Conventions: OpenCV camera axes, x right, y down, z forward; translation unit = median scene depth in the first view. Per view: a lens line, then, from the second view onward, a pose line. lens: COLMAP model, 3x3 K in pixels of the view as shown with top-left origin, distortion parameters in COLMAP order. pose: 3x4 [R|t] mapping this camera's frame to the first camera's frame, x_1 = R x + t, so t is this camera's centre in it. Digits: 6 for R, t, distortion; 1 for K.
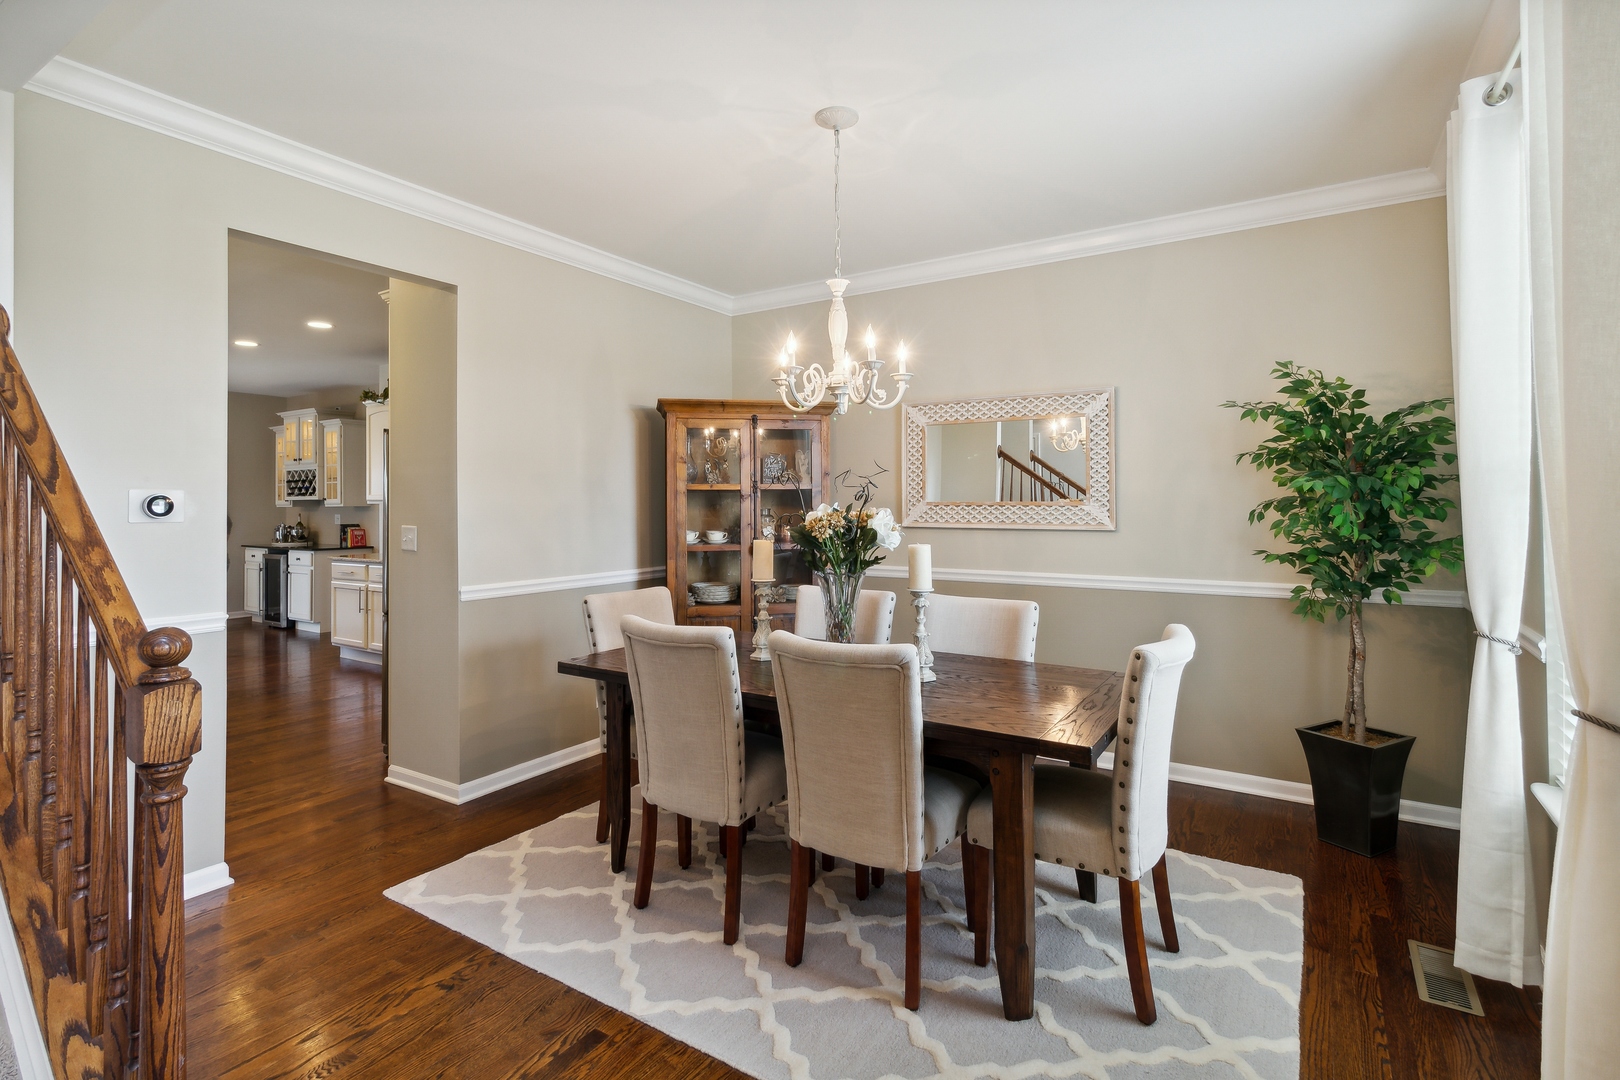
lens RADIAL K [[766.1, 0, 815.4], [0, 766.1, 497.1], [0, 0, 1]] dist [-0.000368, -0.000006]
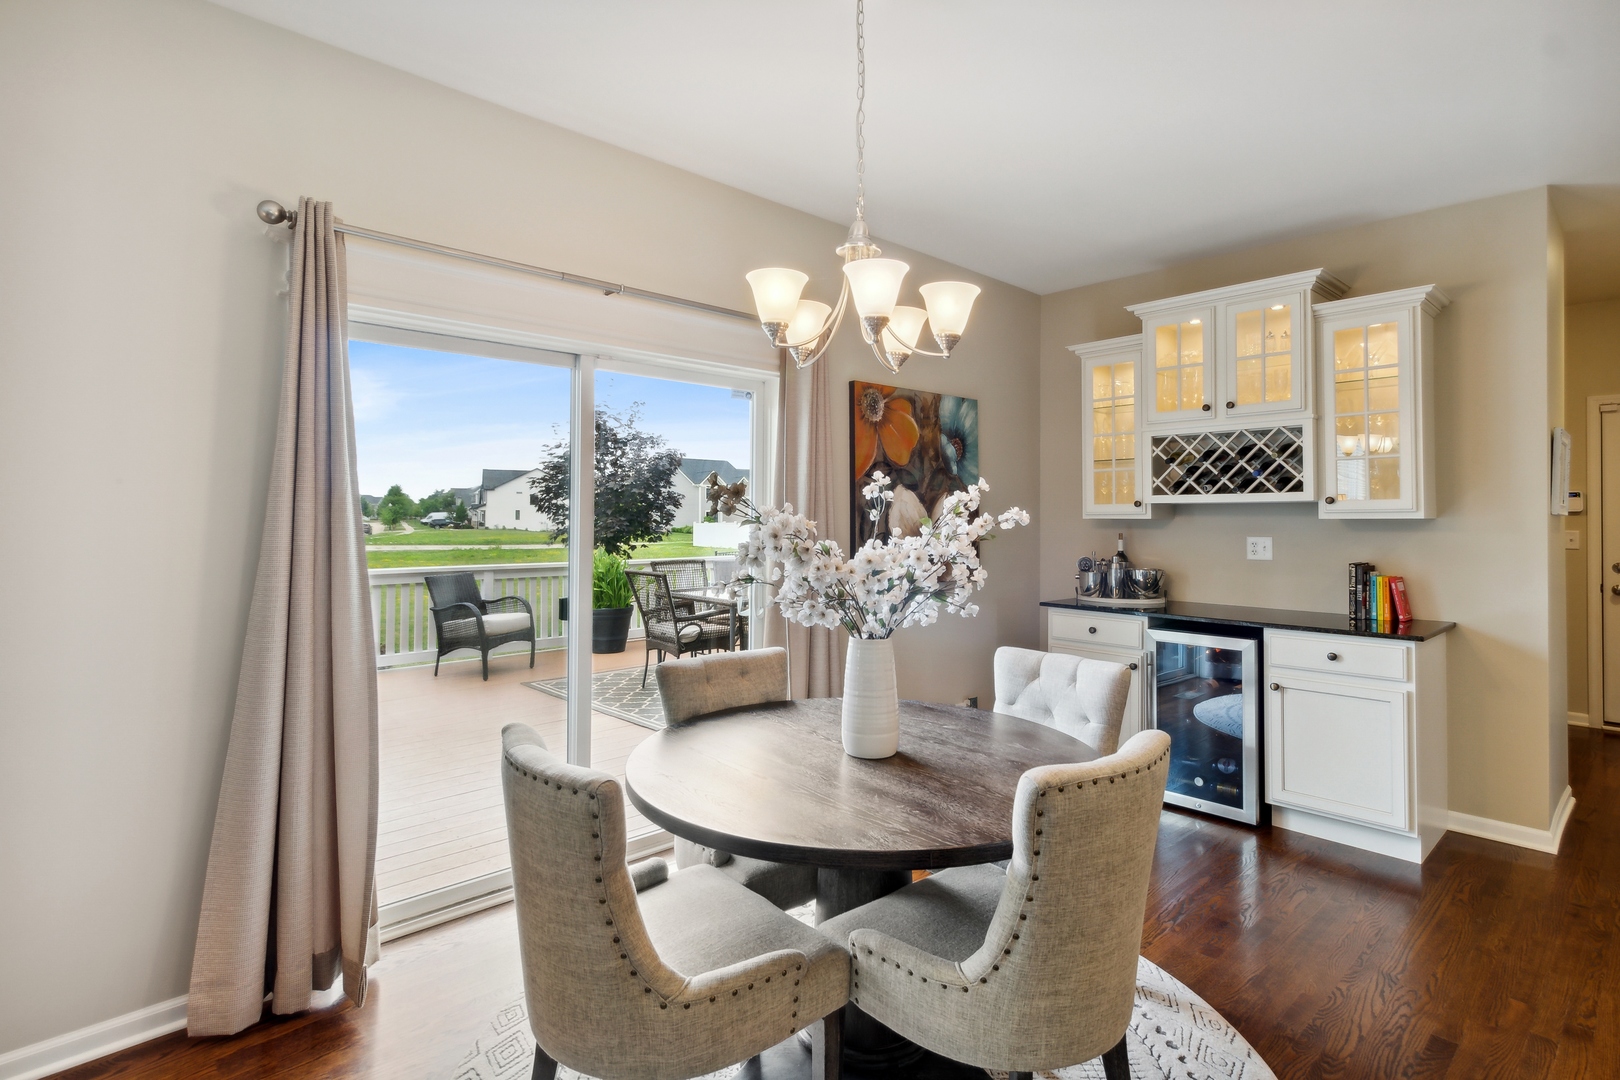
lens RADIAL K [[763.6, 0, 809.3], [0, 763.6, 524.0], [0, 0, 1]] dist [0.000392, 0.000268]
pose [[0.965152, 0.000223, -0.261688, -0.789750], [0.002032, 0.999963, 0.008345, 0.010832], [0.261680, -0.008586, 0.965116, 0.541763]]
